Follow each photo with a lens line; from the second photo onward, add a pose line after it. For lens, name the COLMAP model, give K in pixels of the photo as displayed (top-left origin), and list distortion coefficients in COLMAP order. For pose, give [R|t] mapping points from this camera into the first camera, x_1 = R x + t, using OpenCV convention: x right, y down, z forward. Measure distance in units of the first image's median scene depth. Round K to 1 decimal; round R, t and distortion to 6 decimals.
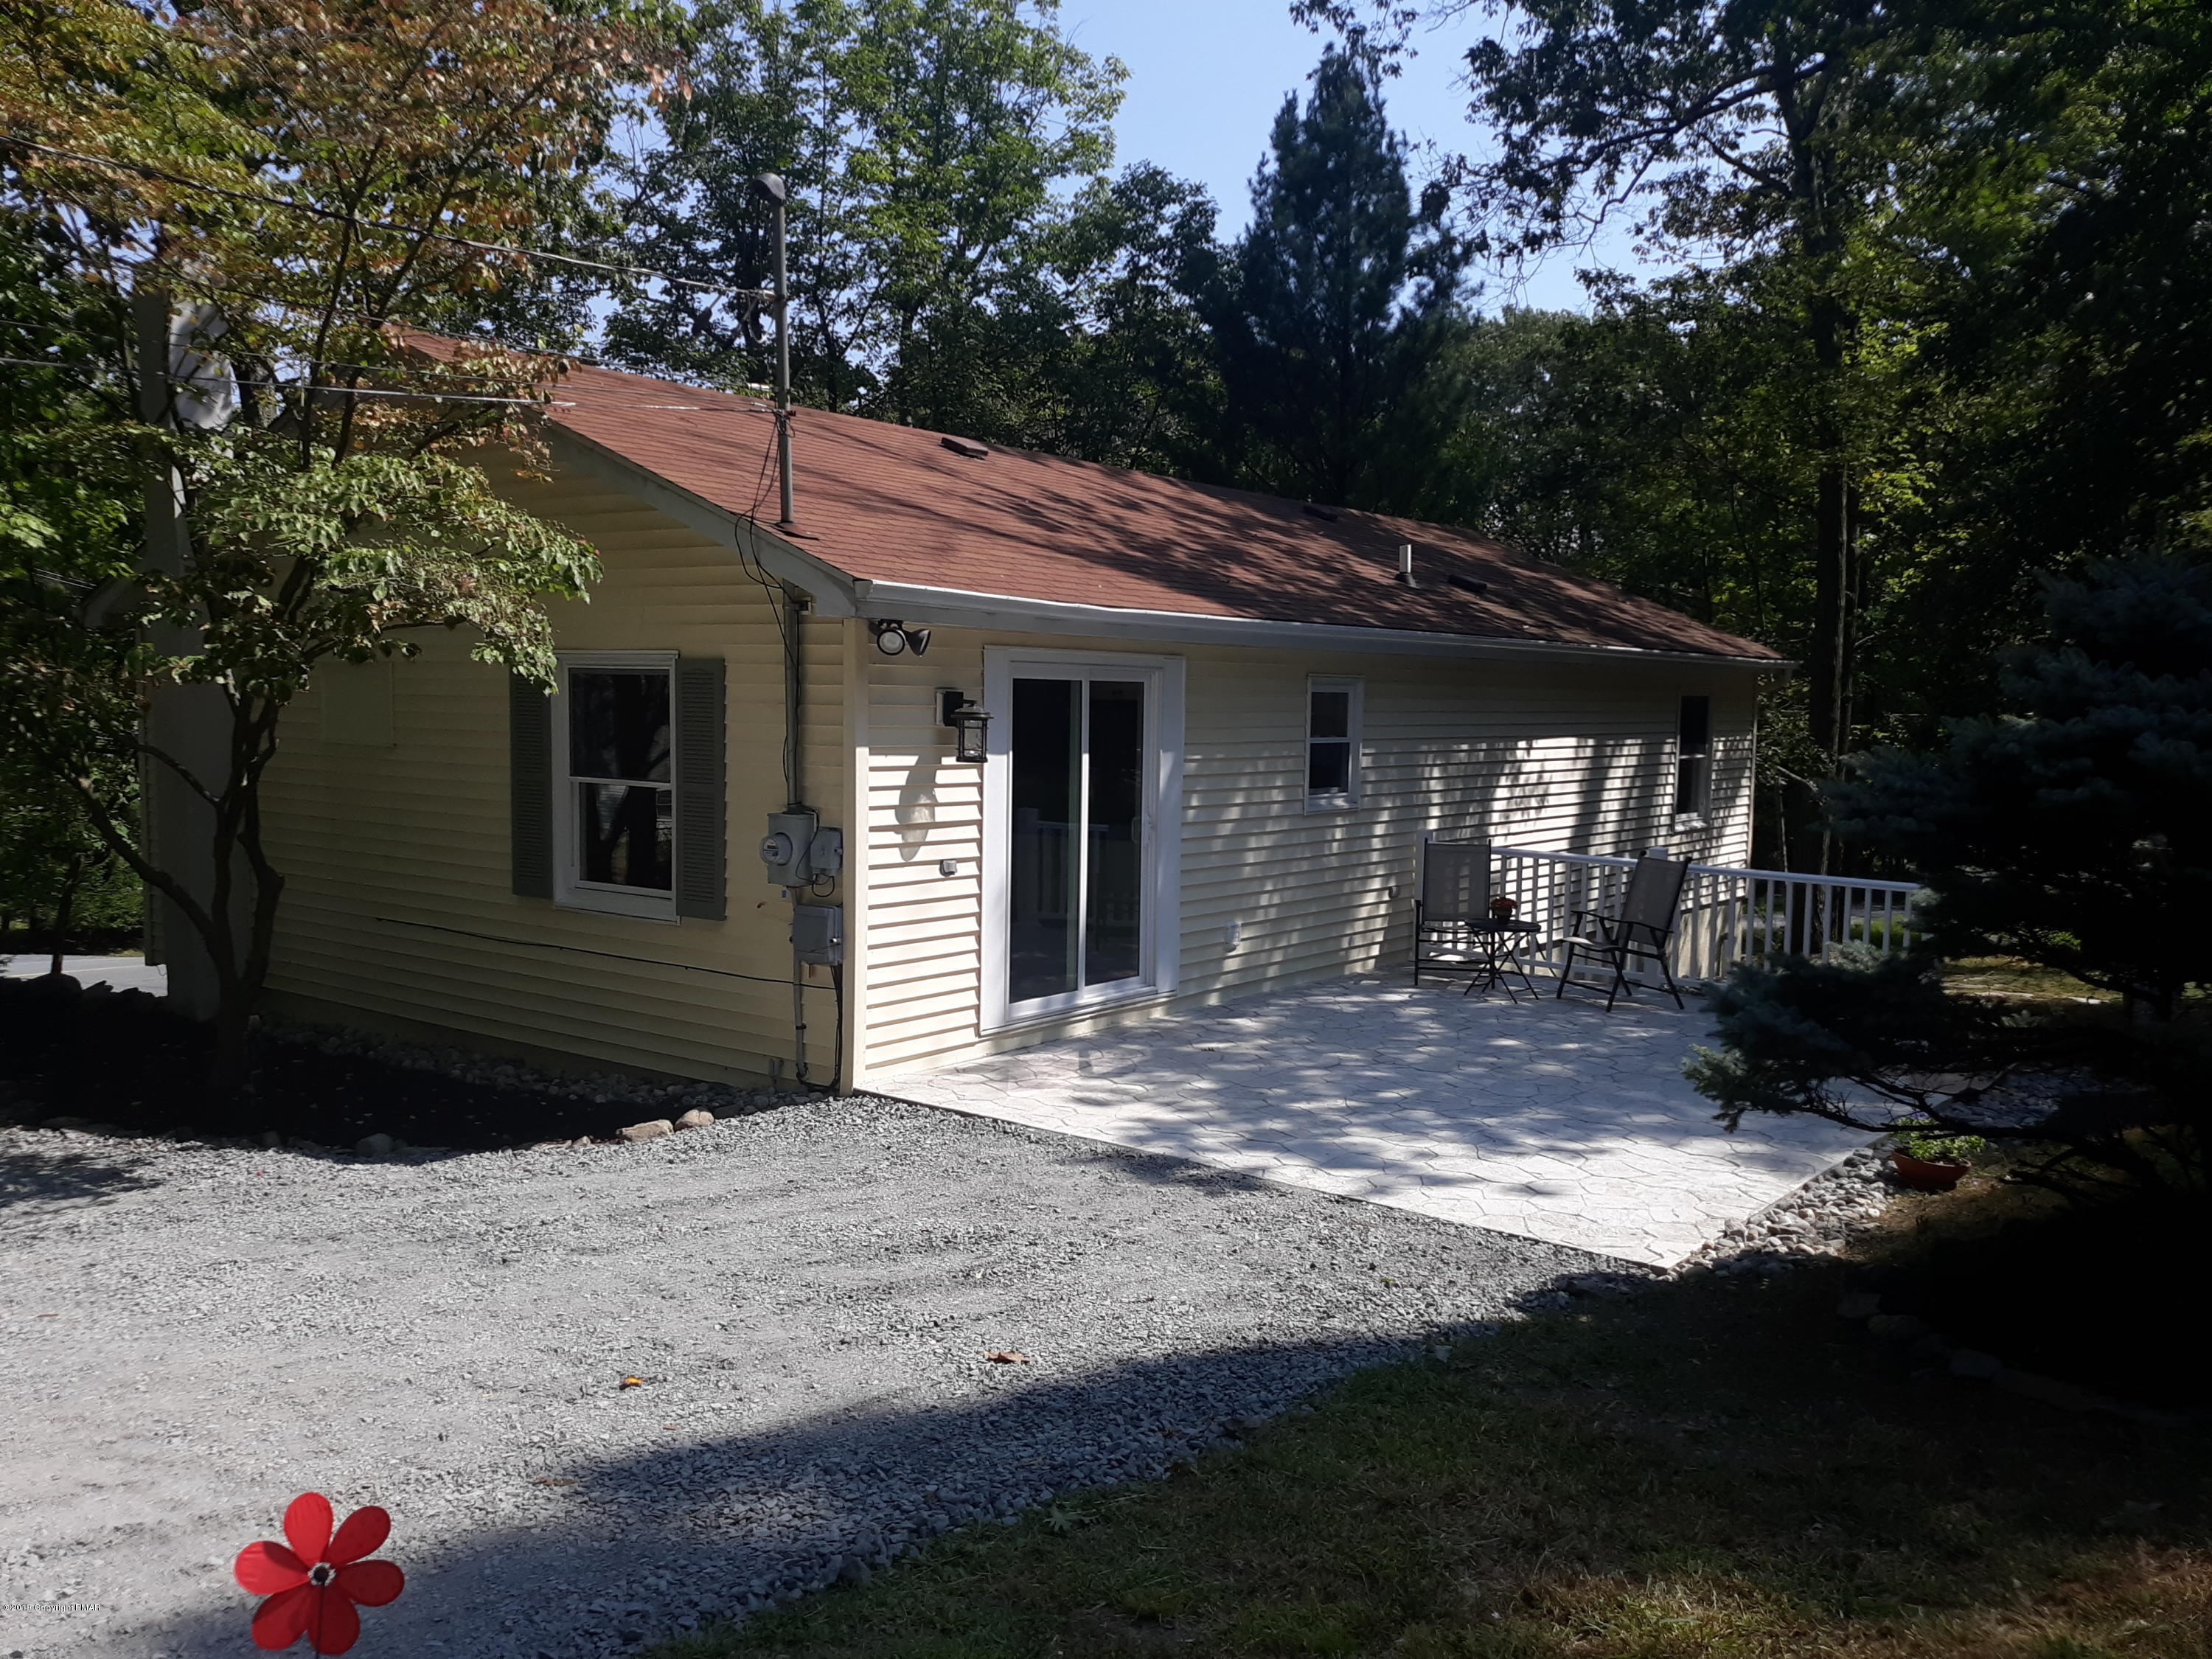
lens RADIAL K [[1813.1, 0, 1106.0], [0, 1813.1, 829.5], [0, 0, 1]] dist [0.006499, -0.001406]
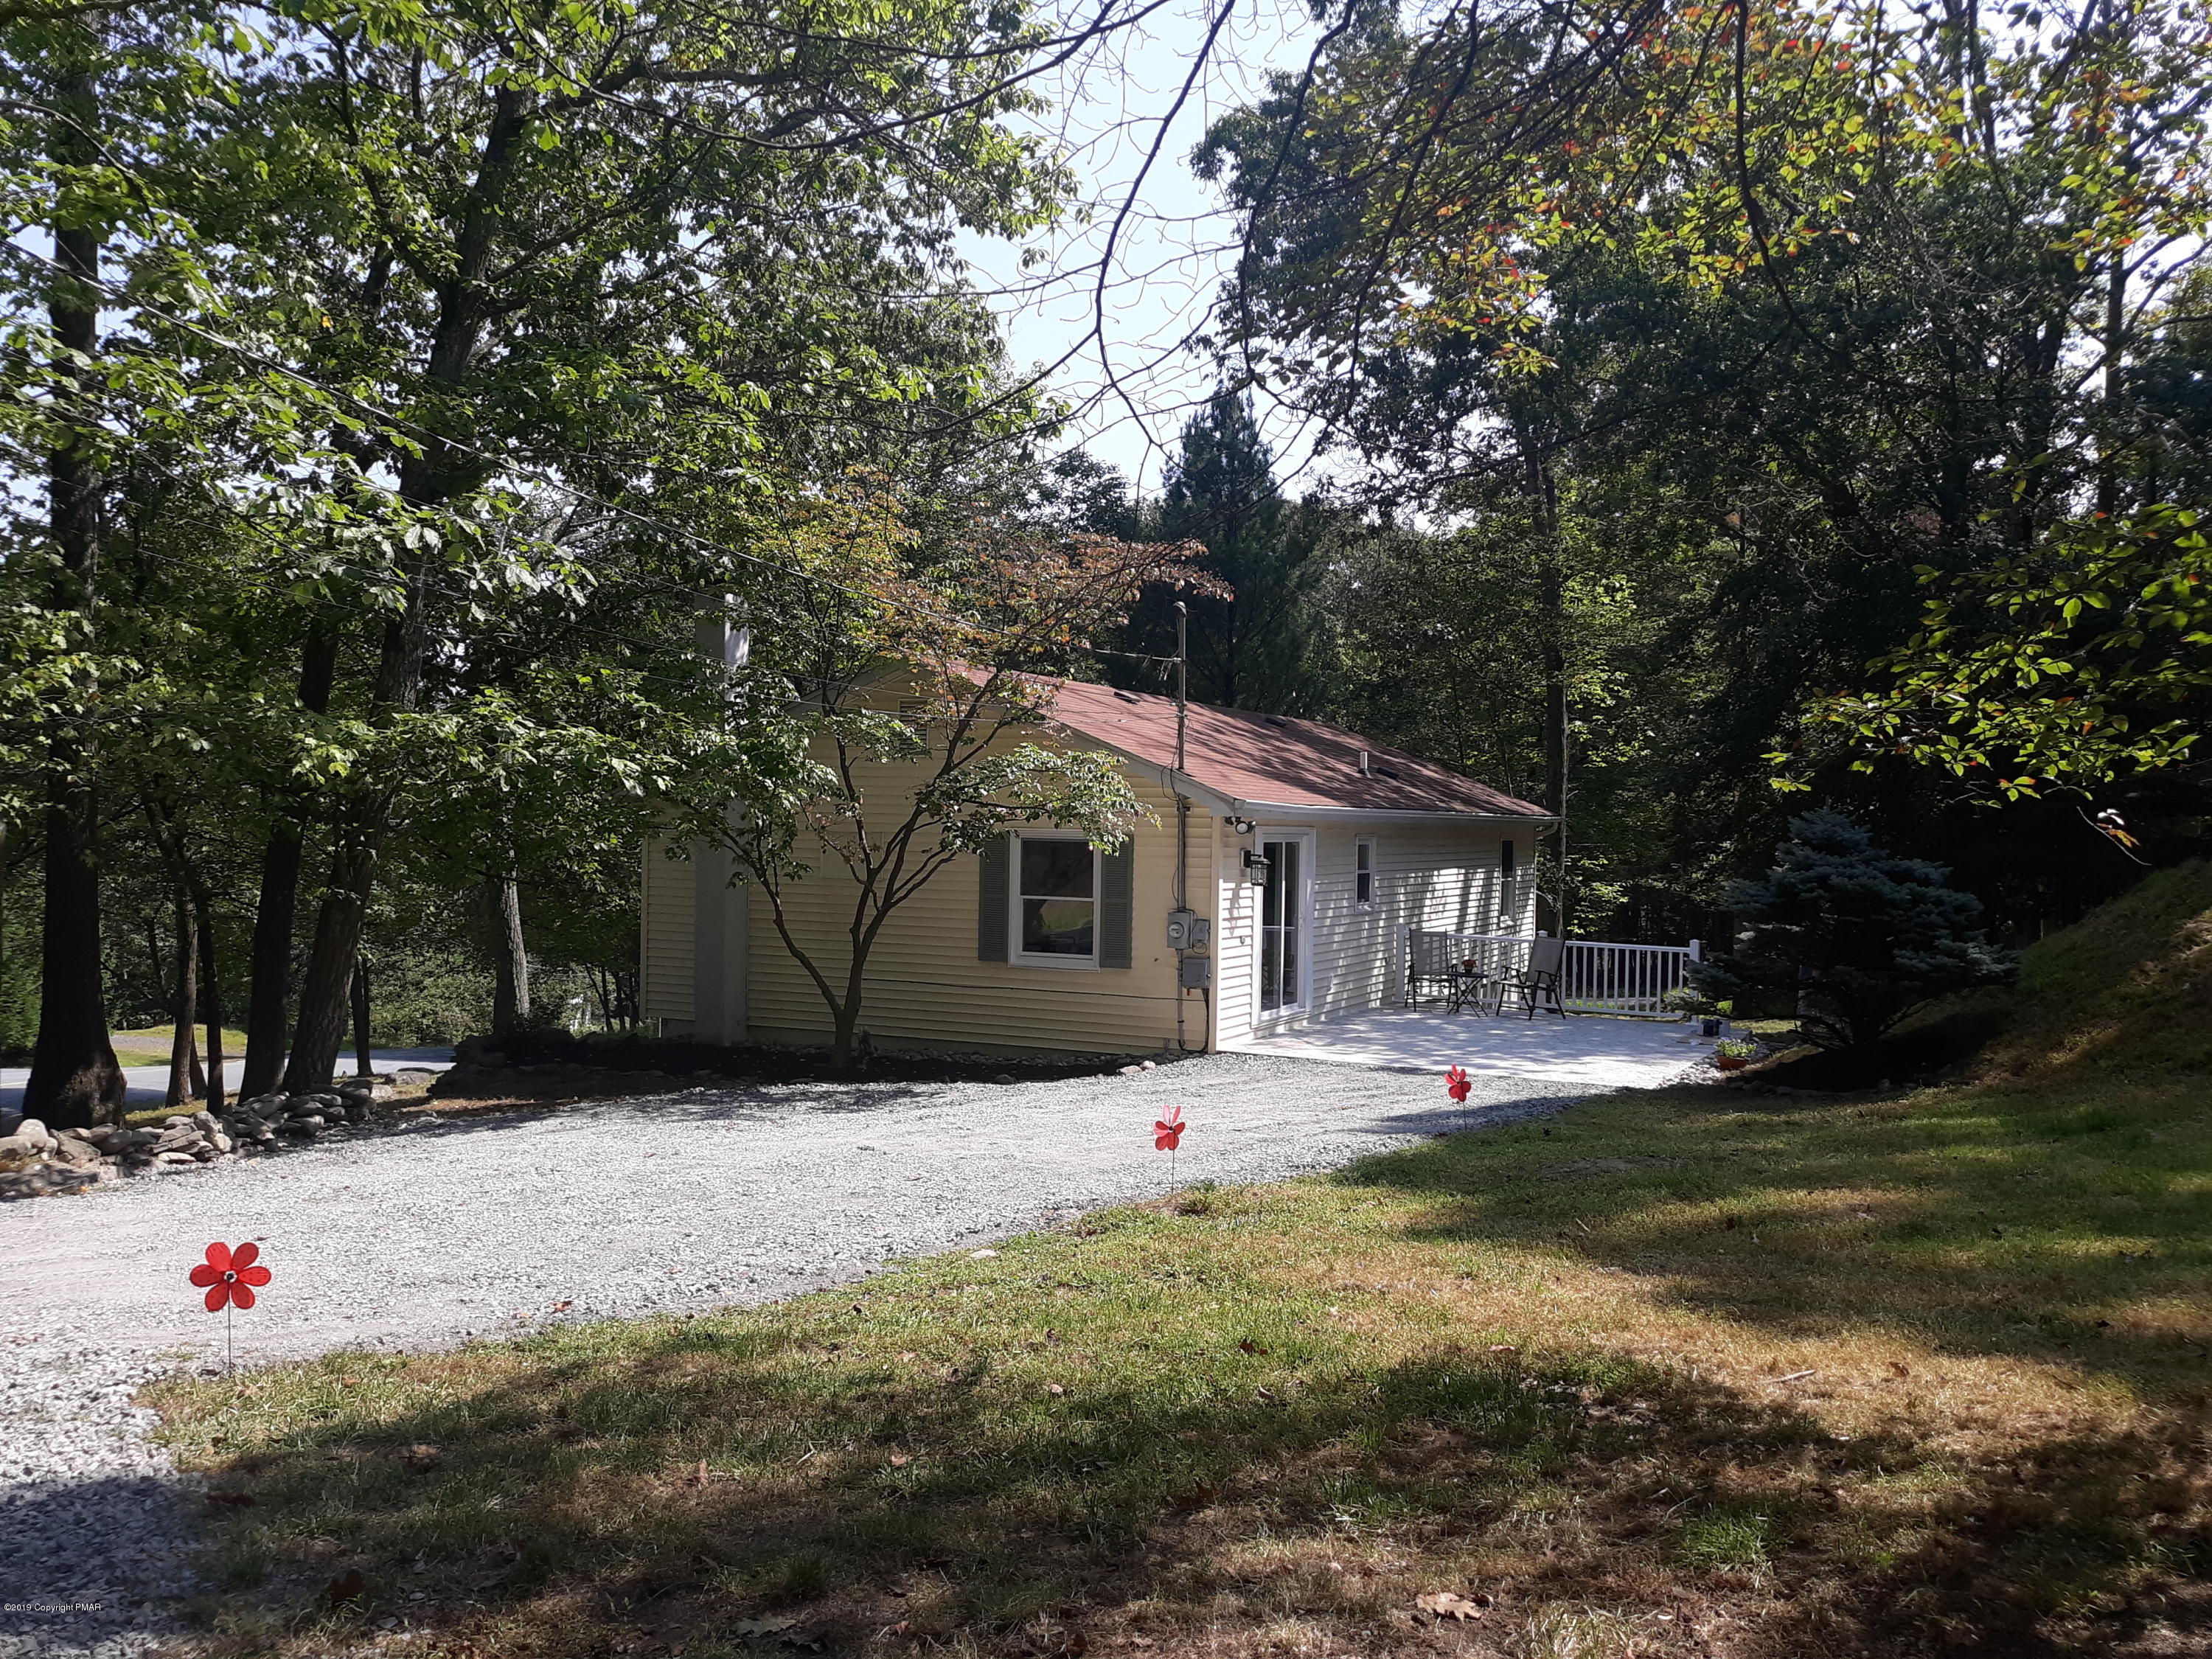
lens RADIAL K [[1813.1, 0, 1106.0], [0, 1813.1, 829.5], [0, 0, 1]] dist [0.006499, -0.001406]
pose [[0.980636, -0.000412, 0.195841, -0.532174], [0.013535, 0.997749, -0.065675, 0.024642], [-0.195373, 0.067054, 0.978434, -0.767421]]
